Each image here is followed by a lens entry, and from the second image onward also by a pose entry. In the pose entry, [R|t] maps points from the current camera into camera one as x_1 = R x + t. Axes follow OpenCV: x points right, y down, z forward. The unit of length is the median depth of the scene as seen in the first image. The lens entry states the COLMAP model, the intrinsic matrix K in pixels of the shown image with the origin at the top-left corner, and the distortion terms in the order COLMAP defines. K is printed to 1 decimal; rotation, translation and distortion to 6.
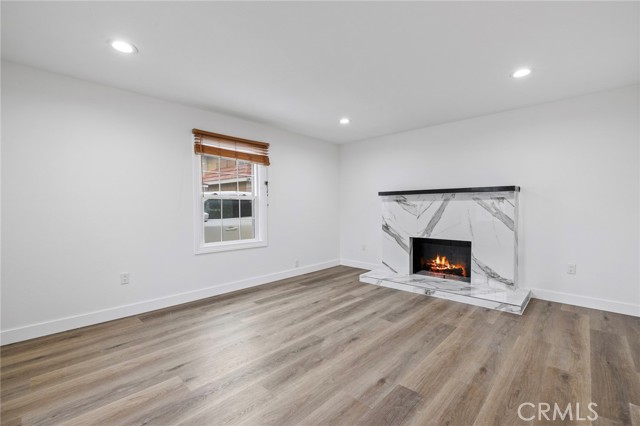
lens RADIAL K [[278.2, 0, 319.7], [0, 278.2, 207.4], [0, 0, 1]] dist [-0.017445, 0.000011]
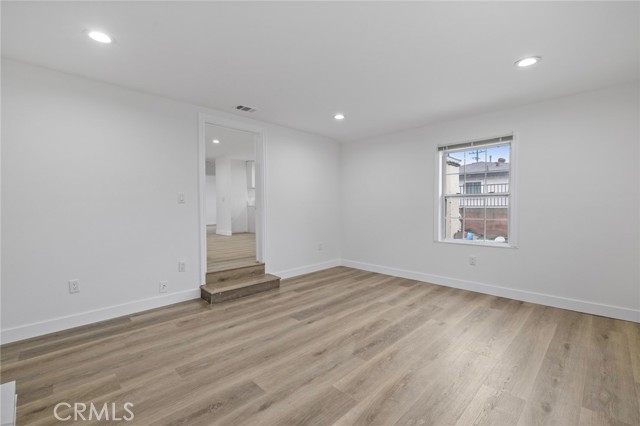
lens RADIAL K [[278.2, 0, 320.2], [0, 278.2, 212.9], [0, 0, 1]] dist [-0.017445, 0.000011]
pose [[-0.999320, 0.009039, 0.035737, 0.089908], [0.010075, 0.999531, 0.028913, -0.002557], [-0.035459, 0.029254, -0.998943, 1.987152]]
